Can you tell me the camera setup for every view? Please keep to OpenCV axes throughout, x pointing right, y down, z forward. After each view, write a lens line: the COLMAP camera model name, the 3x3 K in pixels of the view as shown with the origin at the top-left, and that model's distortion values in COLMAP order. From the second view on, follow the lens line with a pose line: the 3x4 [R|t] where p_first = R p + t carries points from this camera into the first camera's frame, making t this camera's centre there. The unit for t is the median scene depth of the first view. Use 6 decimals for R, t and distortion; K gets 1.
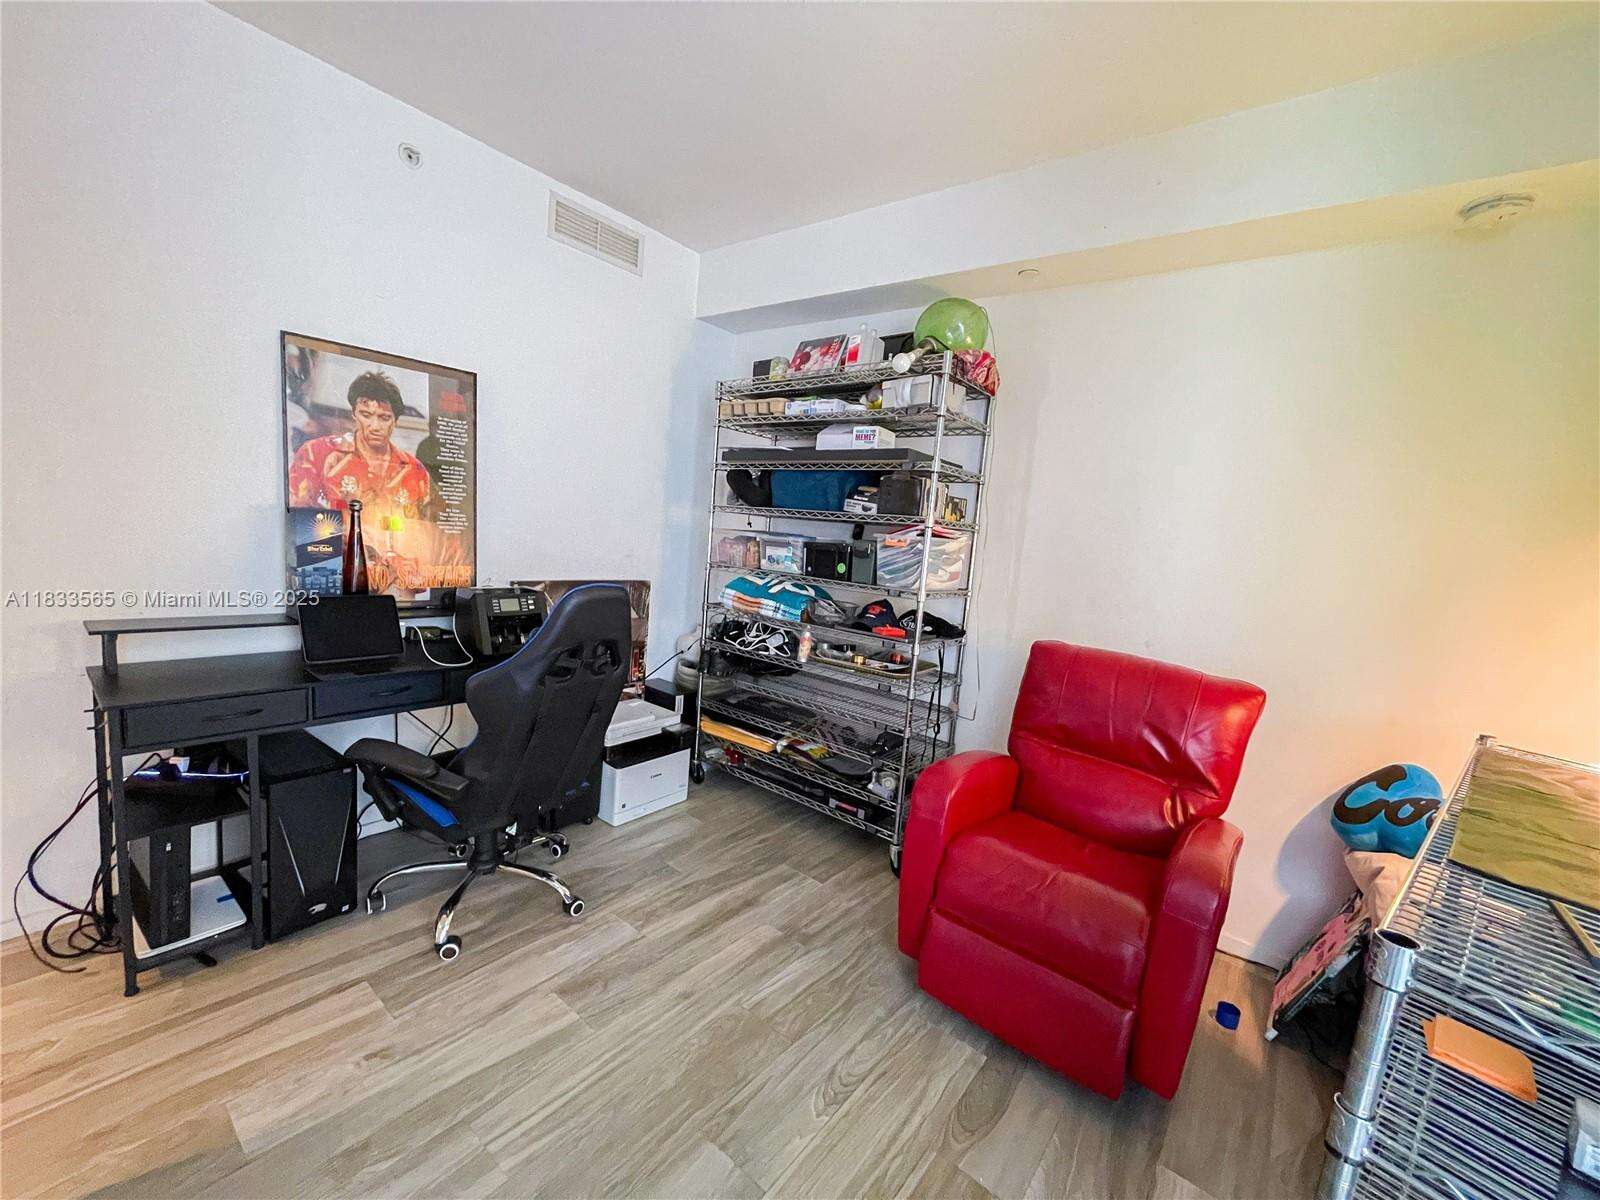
lens RADIAL K [[652.0, 0, 794.4], [0, 652.0, 606.5], [0, 0, 1]] dist [0.003591, 0.000271]
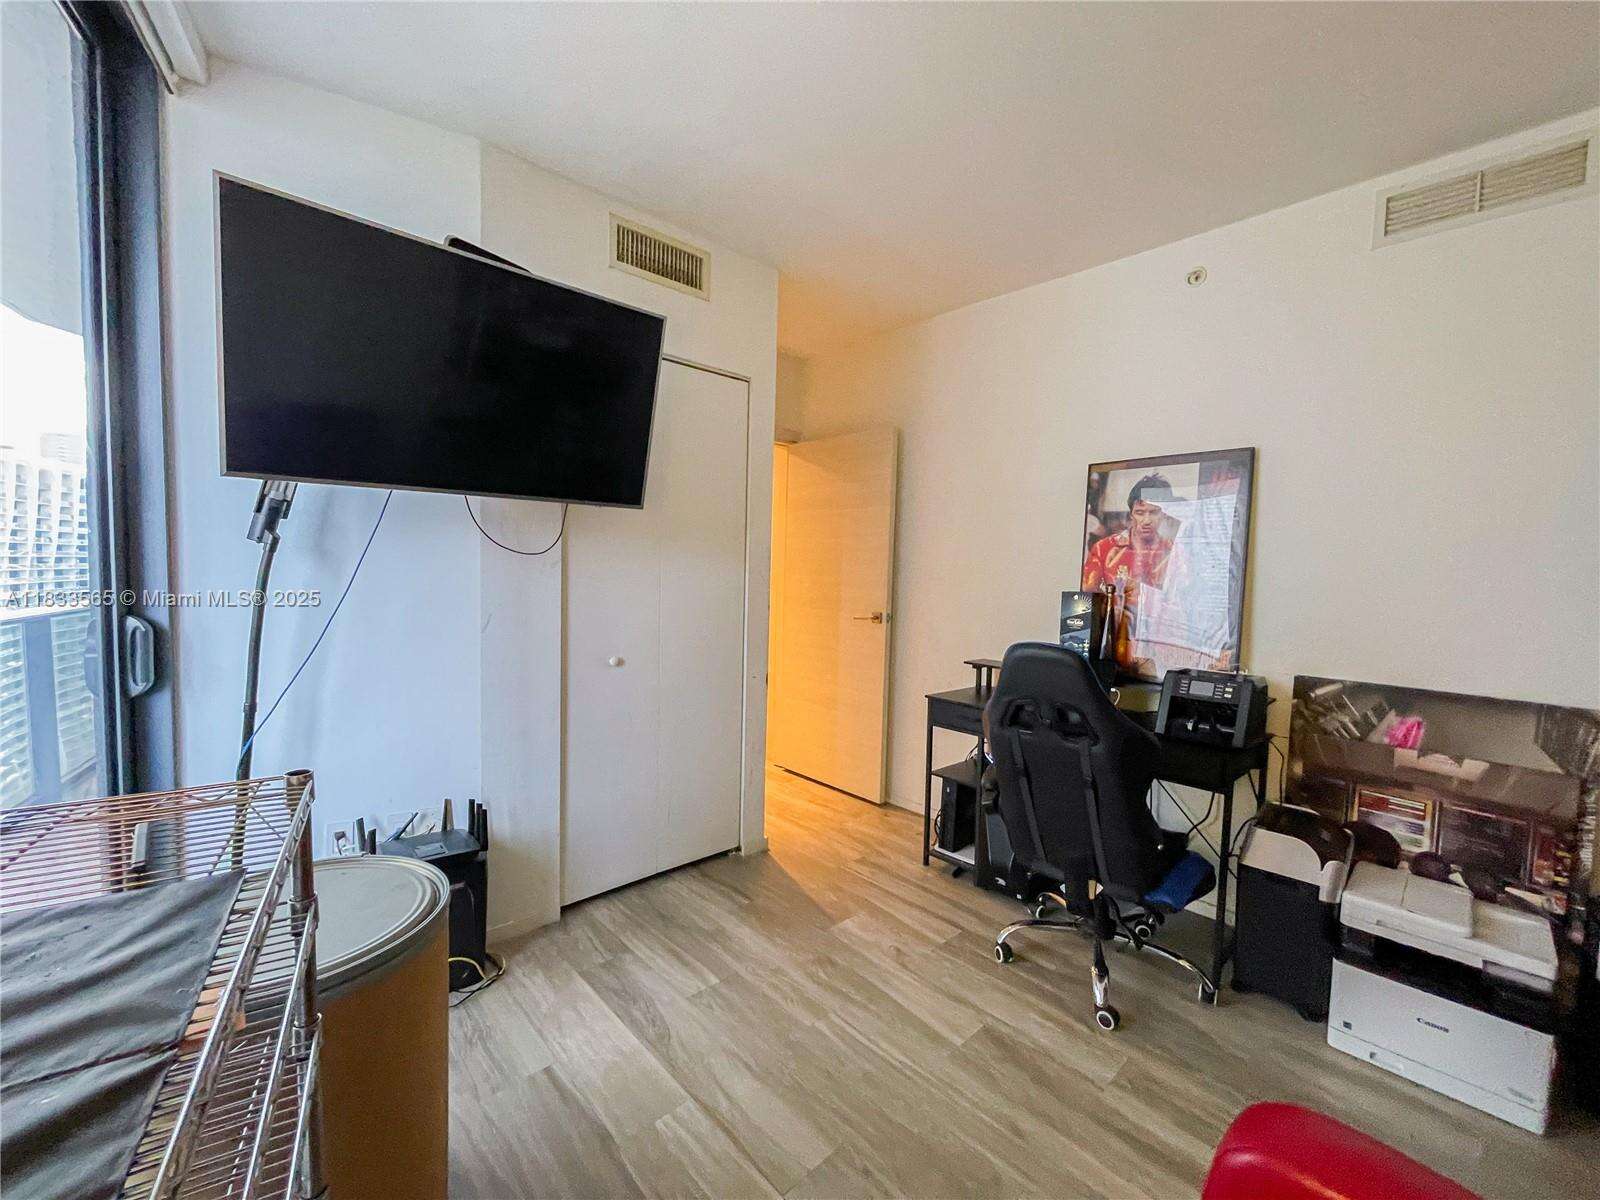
lens RADIAL K [[669.4, 0, 806.7], [0, 669.4, 604.2], [0, 0, 1]] dist [-0.000674, 0.000012]
pose [[-0.141599, -0.036736, -0.989242, 0.574732], [-0.167693, 0.985759, -0.012604, -0.014283], [0.975617, 0.164104, -0.145742, 0.573484]]
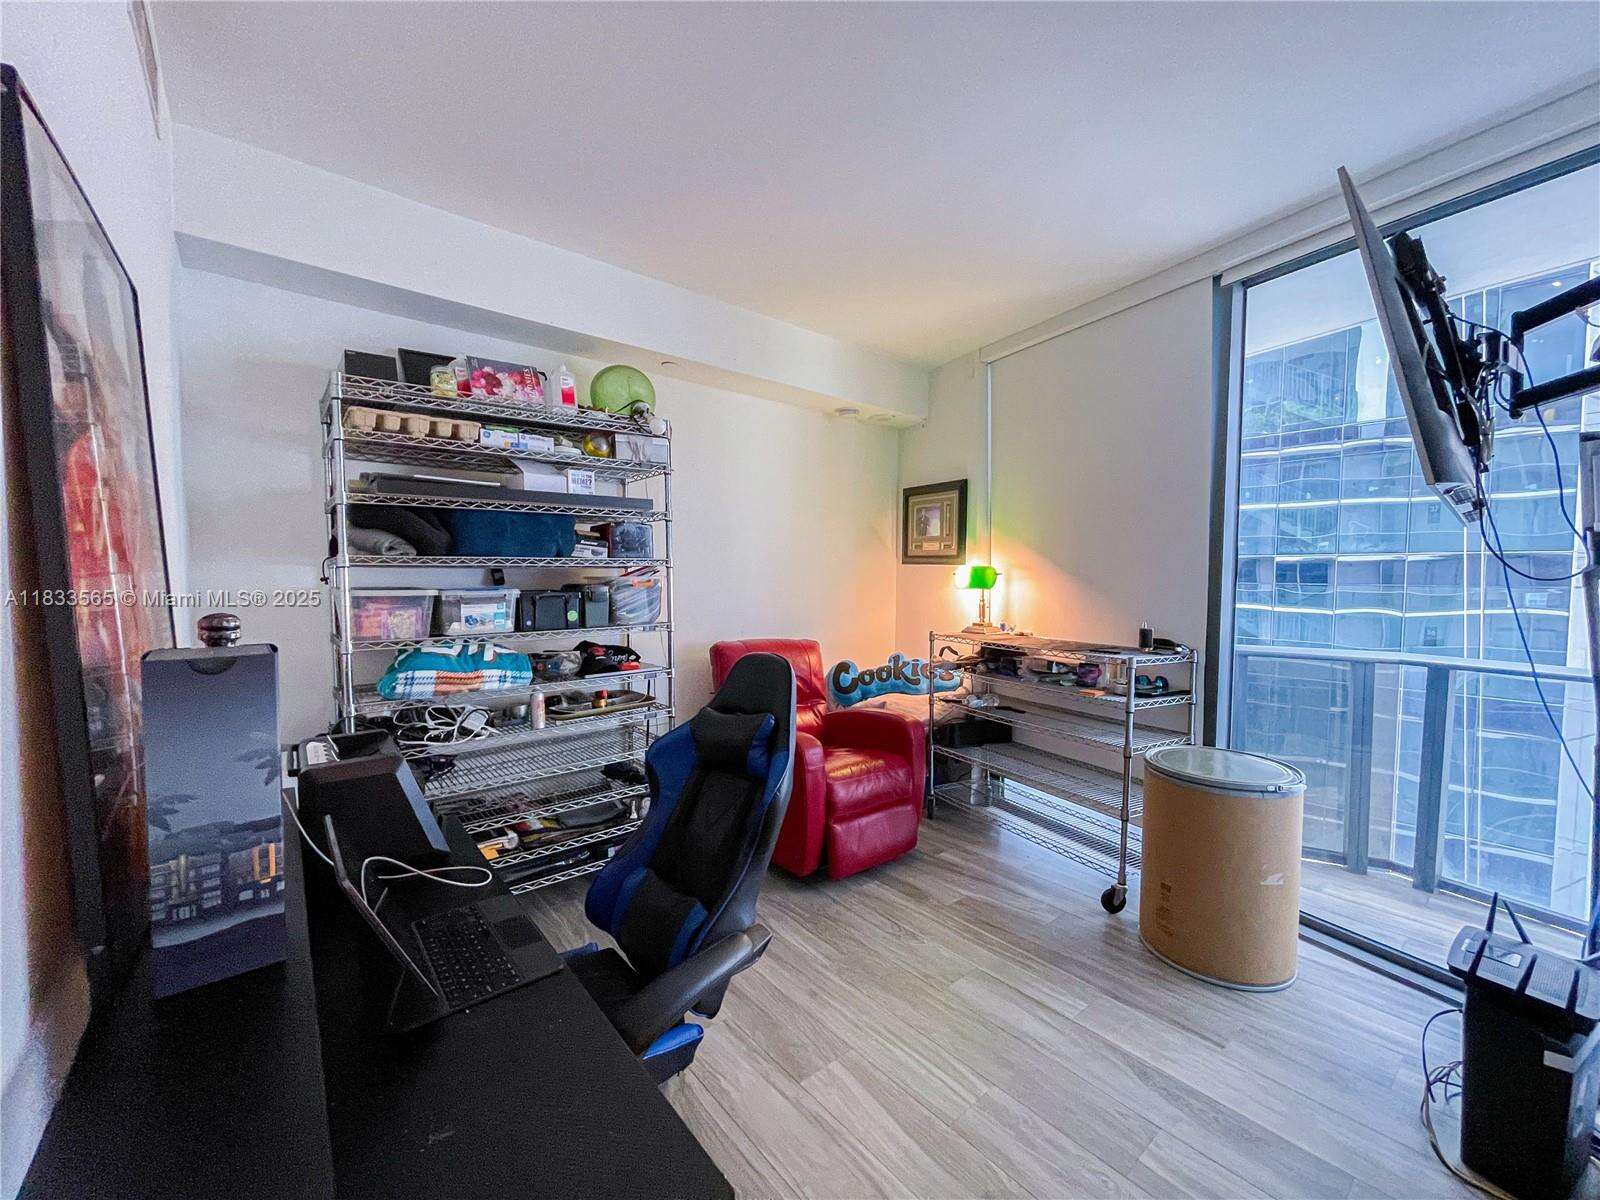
lens RADIAL K [[652.0, 0, 794.4], [0, 652.0, 606.5], [0, 0, 1]] dist [0.003591, 0.000271]
pose [[0.190841, -0.134373, 0.972380, -0.898624], [0.139004, 0.984304, 0.108739, -0.148536], [-0.971729, 0.114413, 0.206524, 0.549610]]
